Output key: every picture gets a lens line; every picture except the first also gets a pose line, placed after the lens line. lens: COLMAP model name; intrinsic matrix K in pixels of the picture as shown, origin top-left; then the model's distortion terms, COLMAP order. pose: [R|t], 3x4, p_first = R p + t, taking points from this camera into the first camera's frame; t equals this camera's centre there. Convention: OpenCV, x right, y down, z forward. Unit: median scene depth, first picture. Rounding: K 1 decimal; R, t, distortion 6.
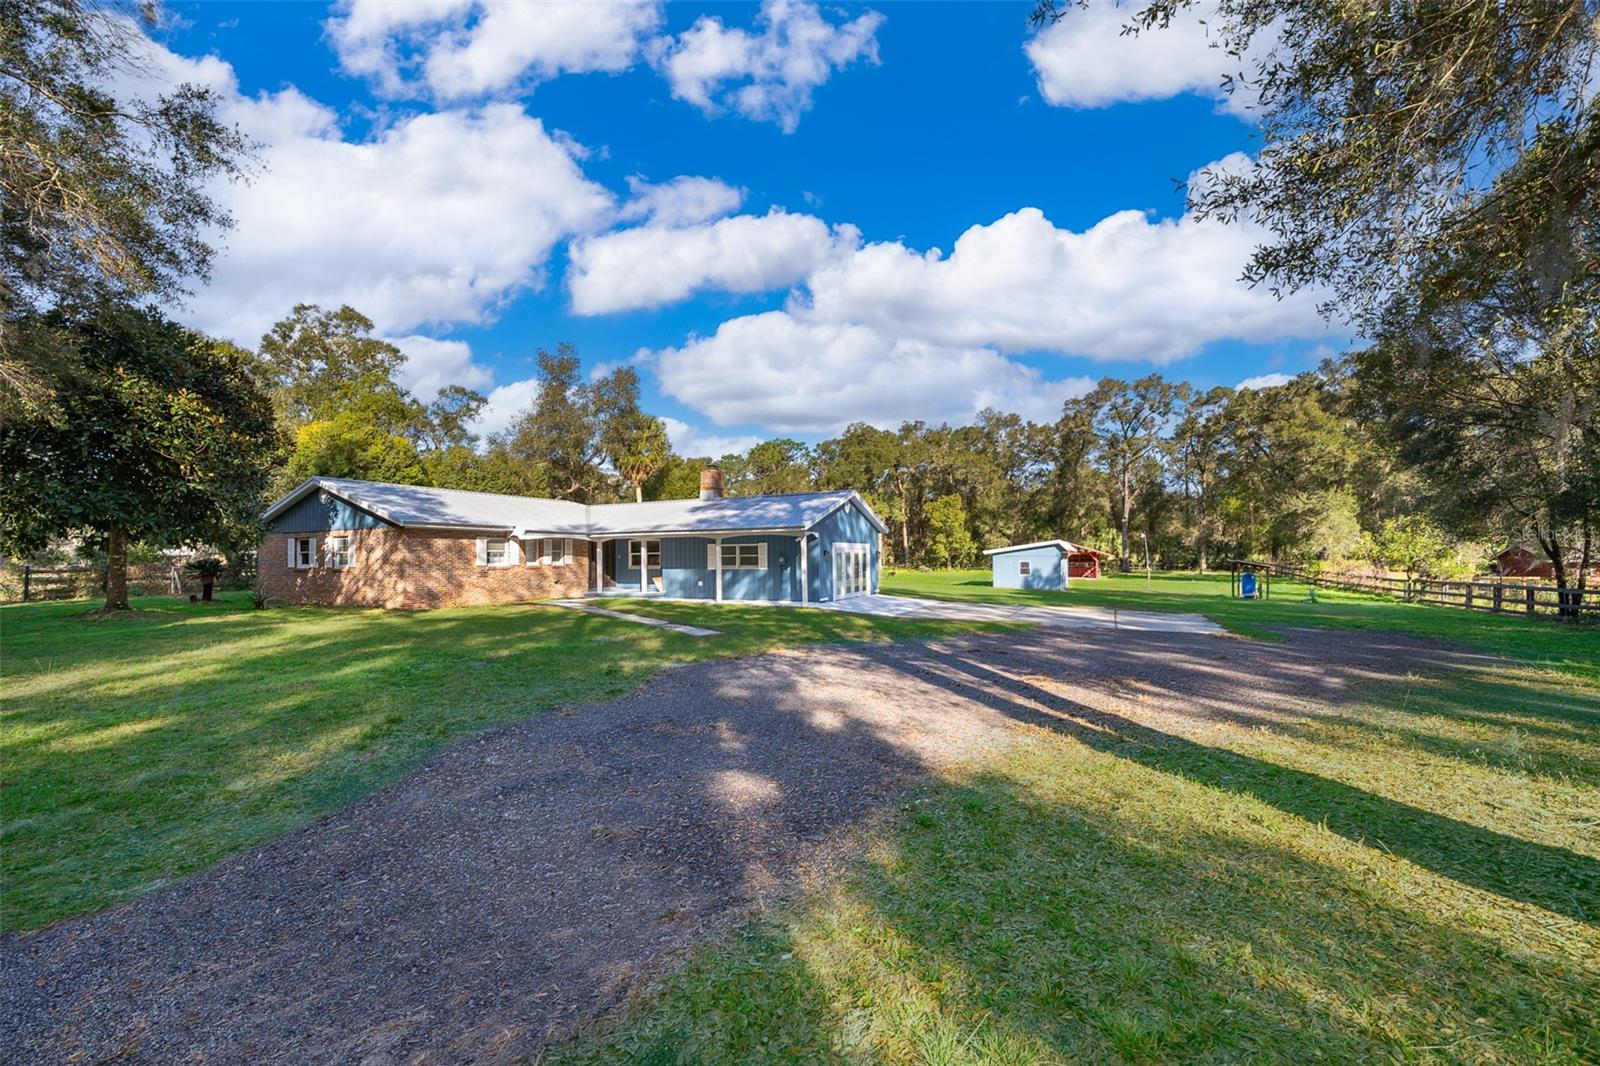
lens RADIAL K [[624.8, 0, 800.9], [0, 624.8, 554.6], [0, 0, 1]] dist [-0.001173, -0.000022]
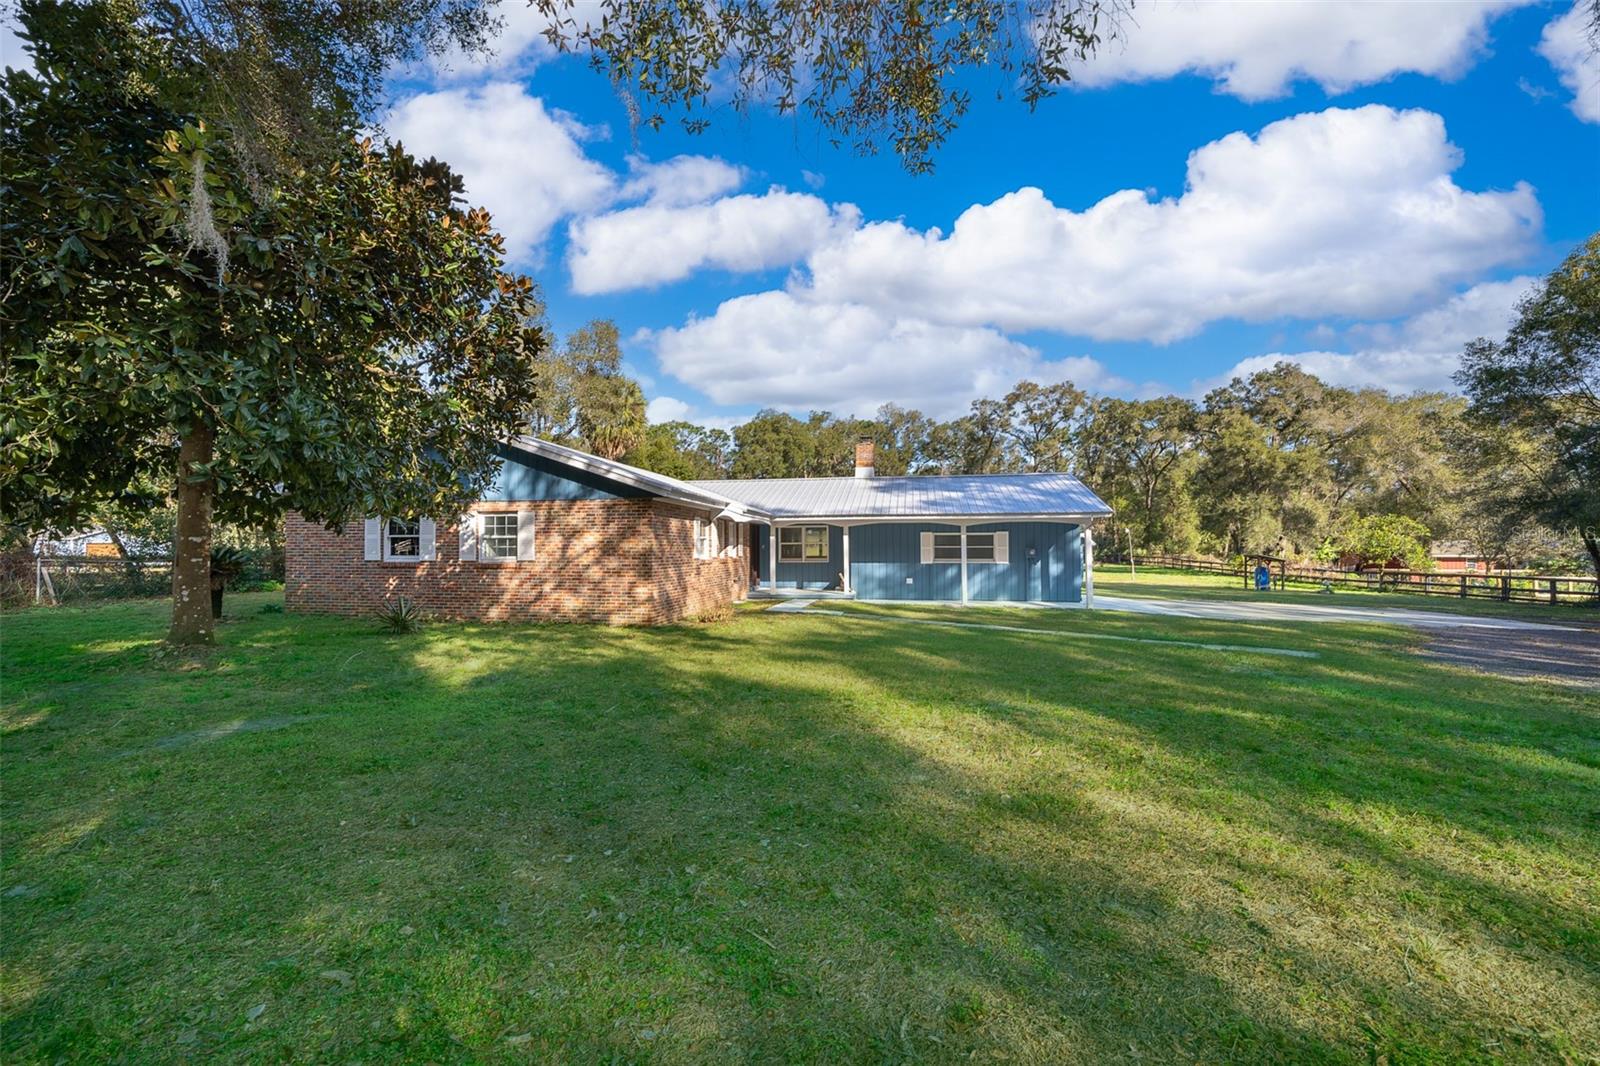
lens RADIAL K [[623.0, 0, 795.8], [0, 623.0, 530.9], [0, 0, 1]] dist [-0.000908, -0.000069]
pose [[0.961637, 0.014626, 0.273934, -0.515386], [-0.008005, 0.999649, -0.025271, 0.003021], [-0.274207, 0.022109, 0.961417, 0.261362]]
